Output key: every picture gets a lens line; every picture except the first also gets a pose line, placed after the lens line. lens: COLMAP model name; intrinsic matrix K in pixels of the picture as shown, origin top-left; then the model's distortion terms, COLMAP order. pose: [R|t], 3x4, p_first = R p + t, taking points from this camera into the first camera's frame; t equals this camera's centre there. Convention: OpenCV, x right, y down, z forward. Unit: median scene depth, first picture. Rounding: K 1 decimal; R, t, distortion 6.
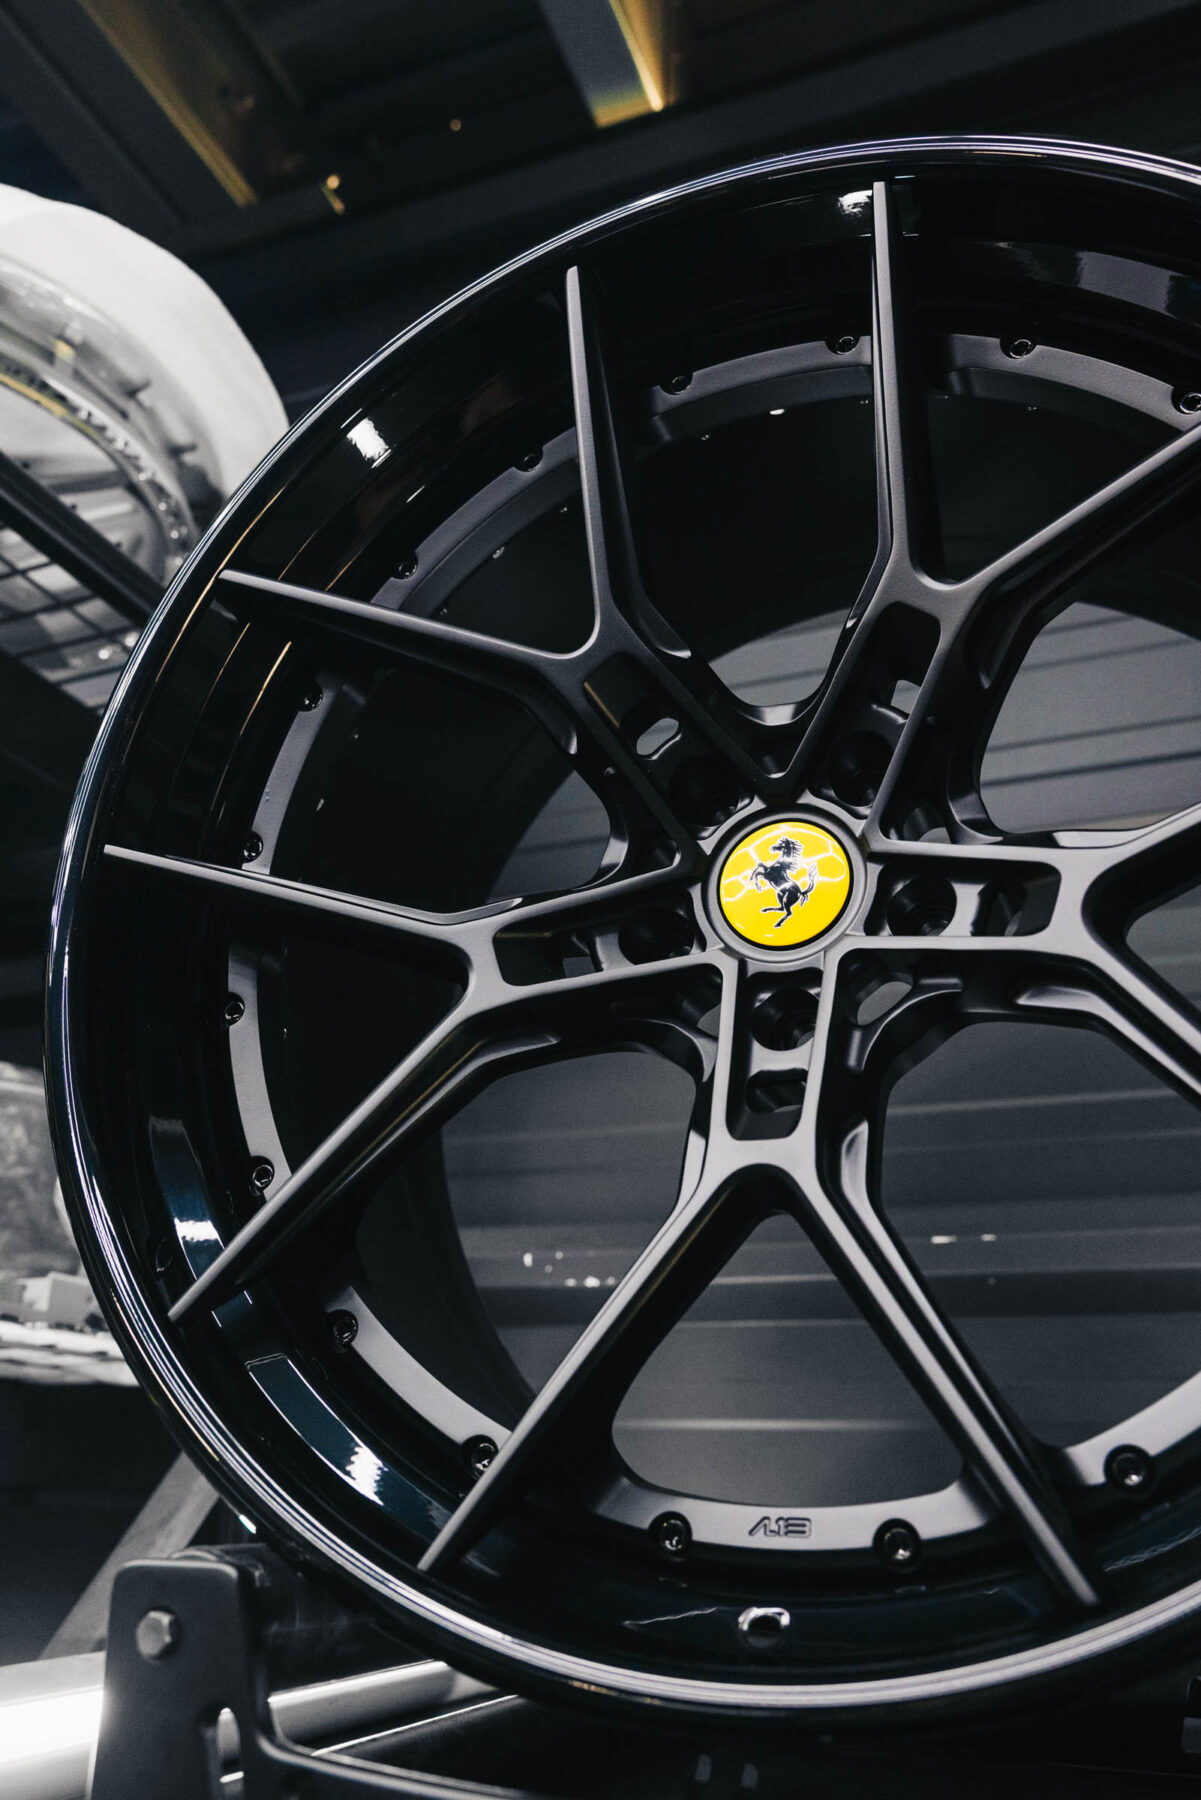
lens RADIAL K [[1504.0, 0, 600.5], [0, 1504.0, 900.0], [0, 0, 1]] dist [-0.024410, -0.004839]
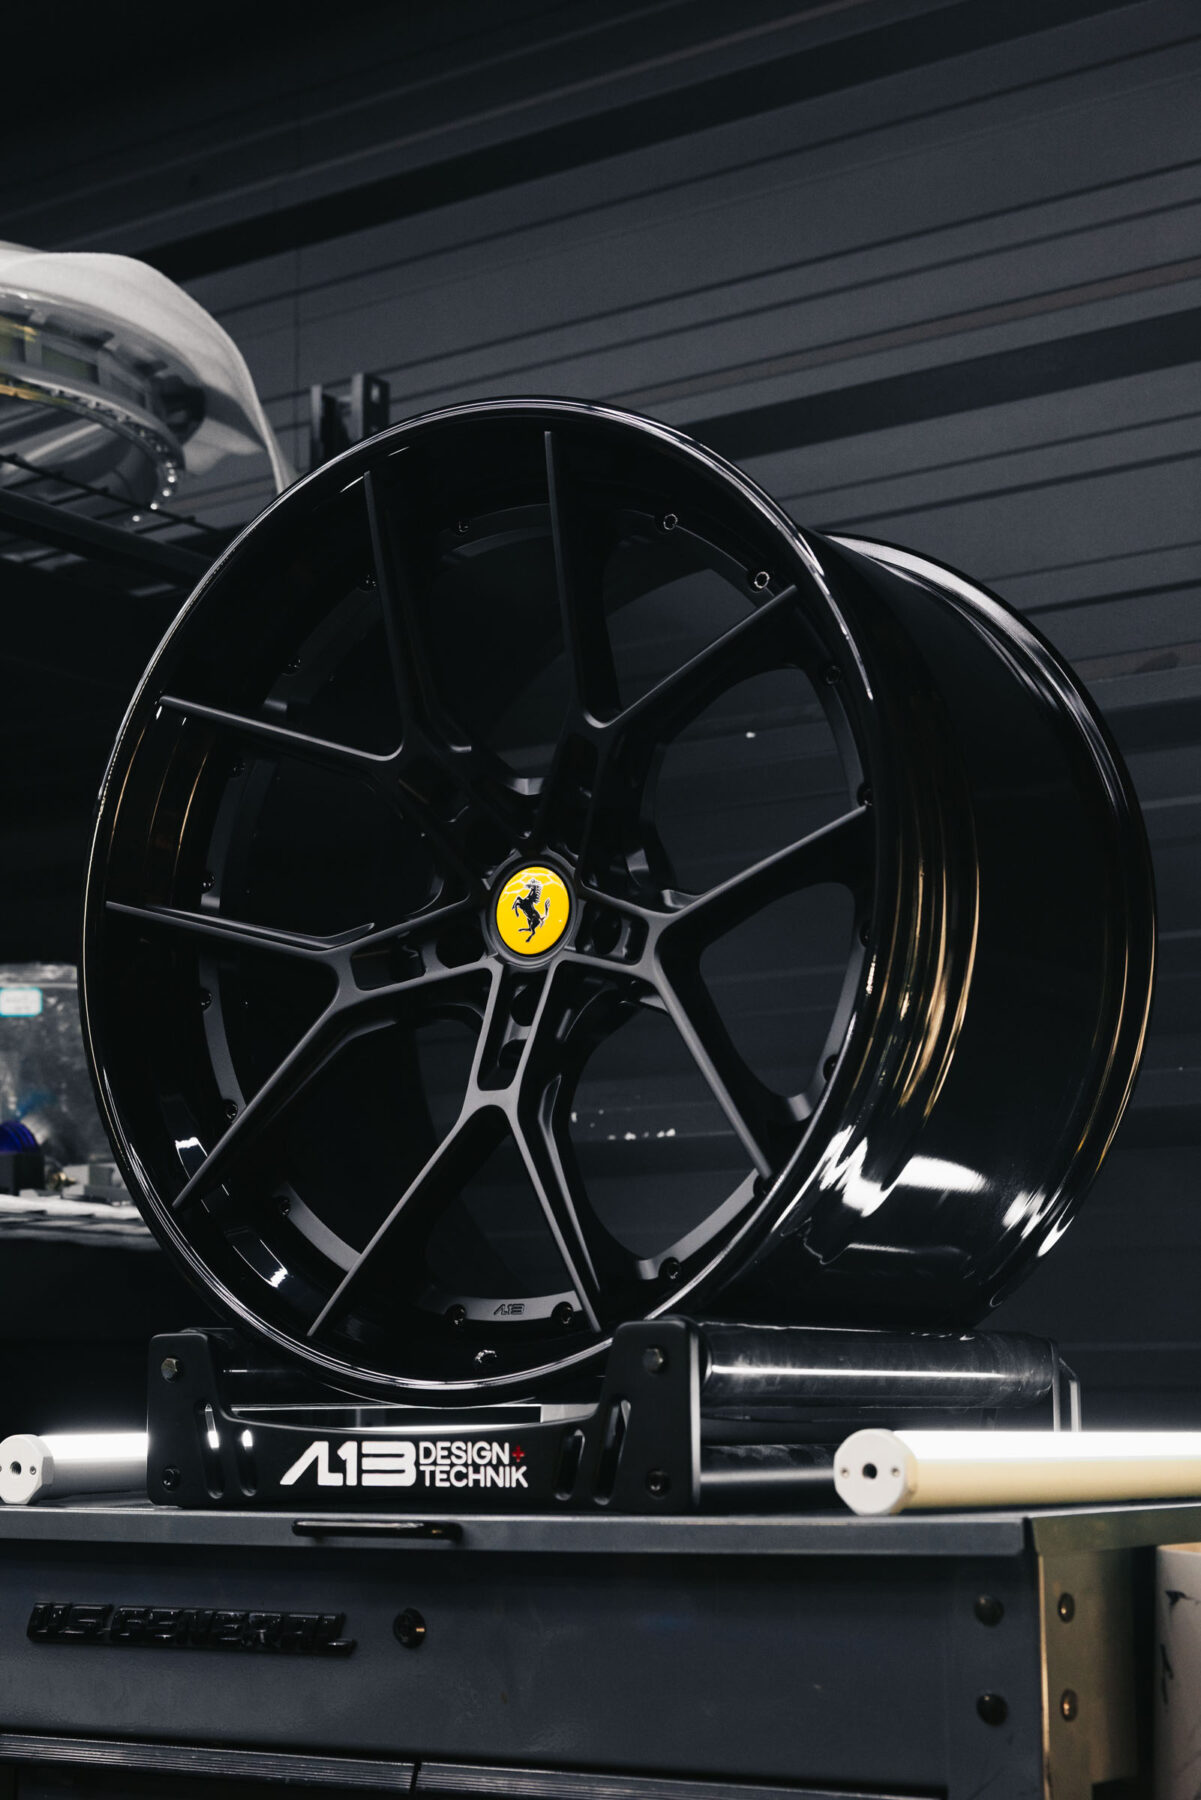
lens RADIAL K [[2912.8, 0, 600.5], [0, 2912.8, 900.0], [0, 0, 1]] dist [0.036378, -0.646753]
pose [[0.976147, -0.059677, -0.208749, 0.811916], [0.099639, 0.977387, 0.186513, -0.569133], [0.192898, -0.202864, 0.960019, -1.817659]]
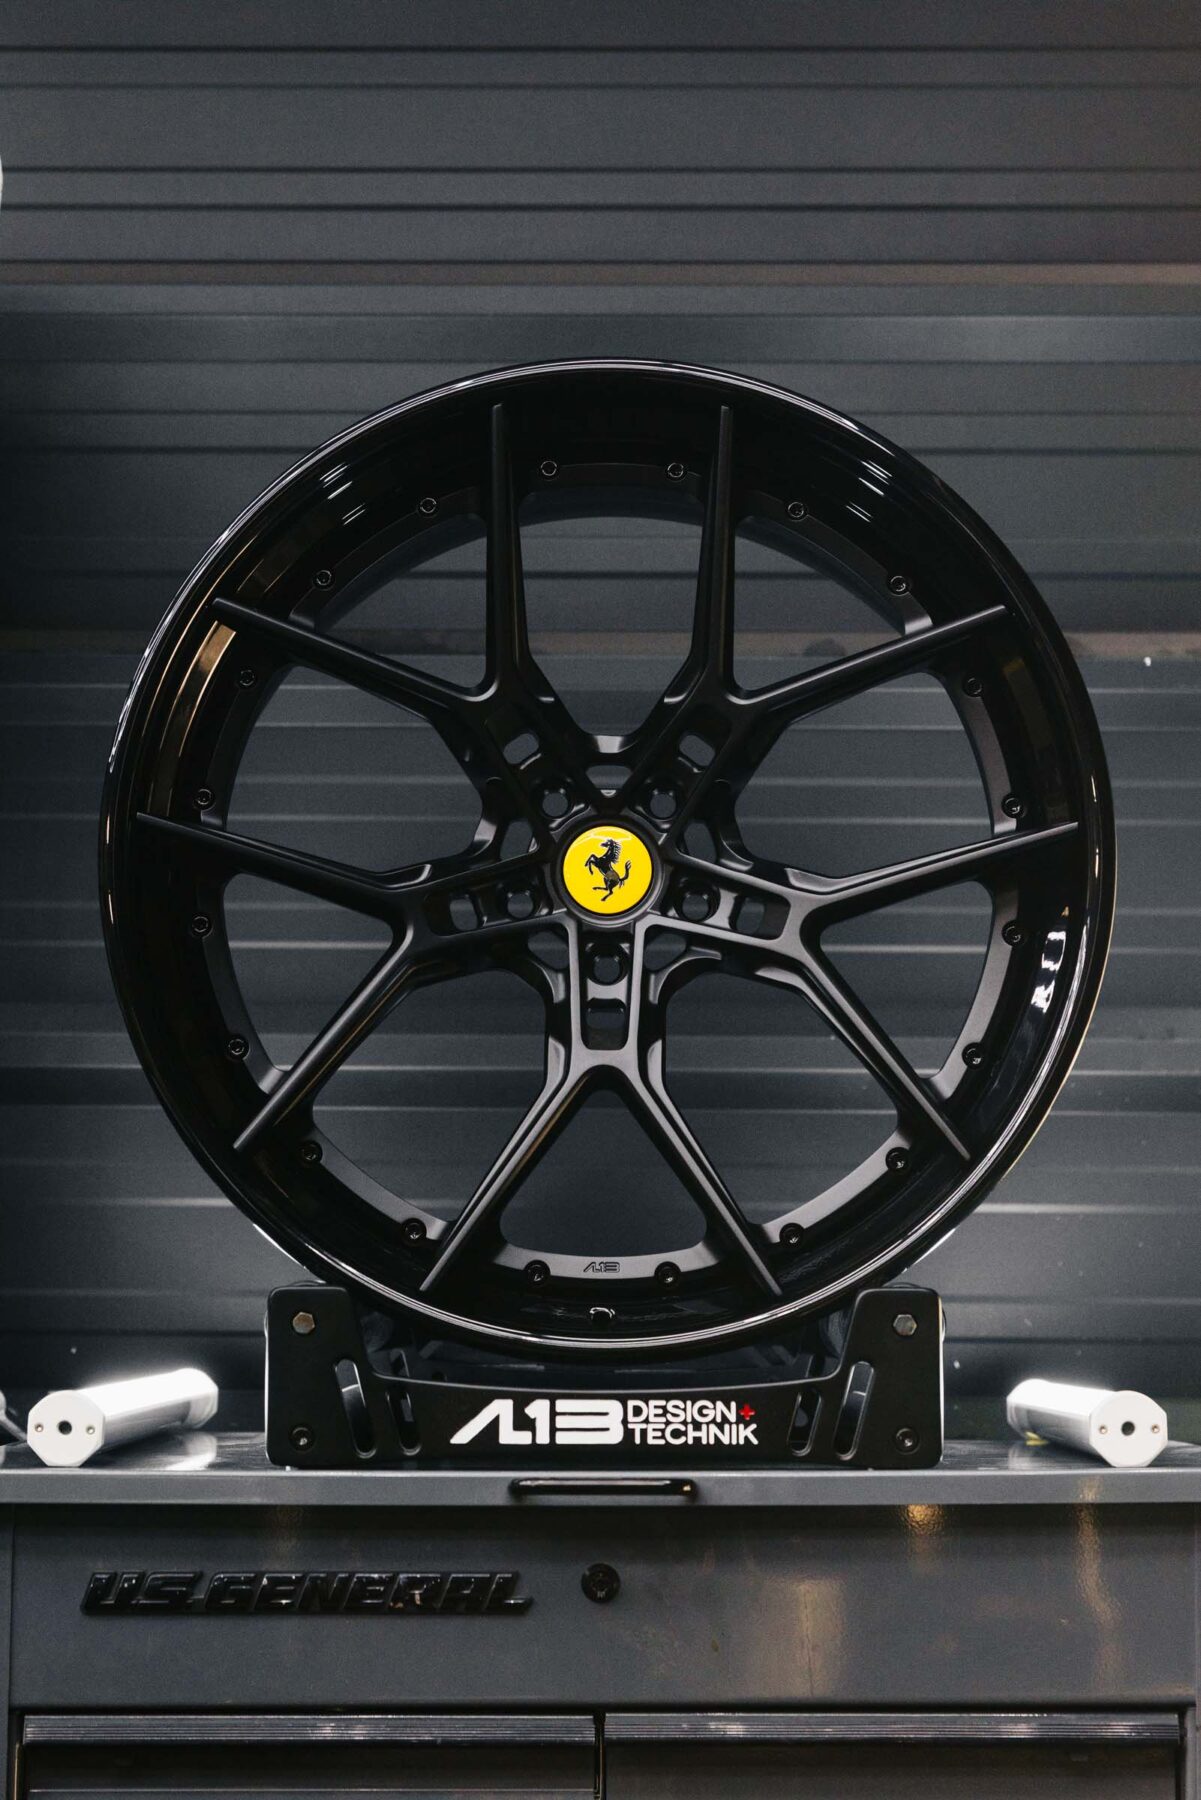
lens RADIAL K [[3328.5, 0, 600.5], [0, 3328.5, 900.0], [0, 0, 1]] dist [-0.012781, -0.000487]
pose [[0.933062, 0.030287, 0.358437, -1.097993], [-0.119992, 0.965582, 0.230766, -0.764290], [-0.339111, -0.258328, 0.904583, -2.059409]]
